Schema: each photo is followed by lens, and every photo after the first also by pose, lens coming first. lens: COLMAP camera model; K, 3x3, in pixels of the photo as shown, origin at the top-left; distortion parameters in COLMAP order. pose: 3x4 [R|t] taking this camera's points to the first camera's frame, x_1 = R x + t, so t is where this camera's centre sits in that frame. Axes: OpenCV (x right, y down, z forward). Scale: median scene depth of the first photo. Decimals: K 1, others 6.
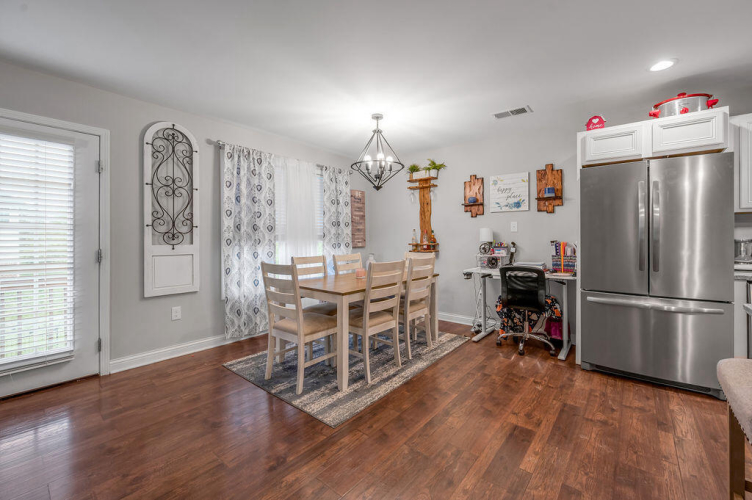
lens RADIAL K [[316.1, 0, 380.7], [0, 316.1, 235.4], [0, 0, 1]] dist [-0.000243, 0.000599]
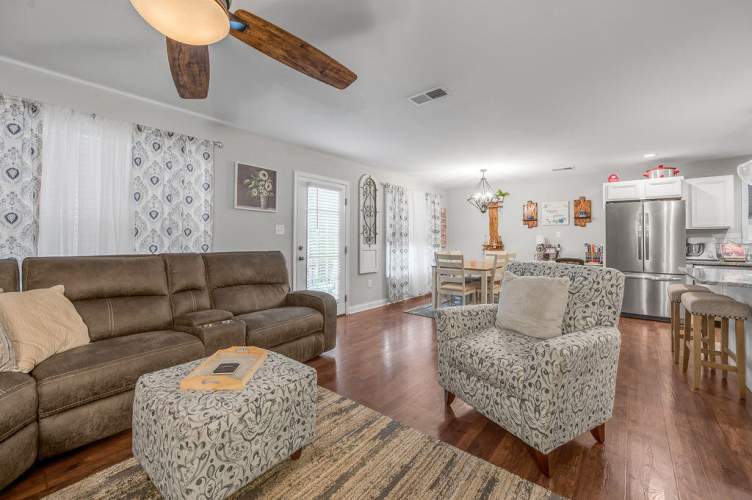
lens RADIAL K [[302.0, 0, 380.9], [0, 302.0, 229.6], [0, 0, 1]] dist [-0.002112, 0.000259]
pose [[0.999959, 0.005936, -0.006818, -0.588530], [-0.006130, 0.999567, -0.028776, -0.003870], [0.006645, 0.028817, 0.999563, -0.669413]]
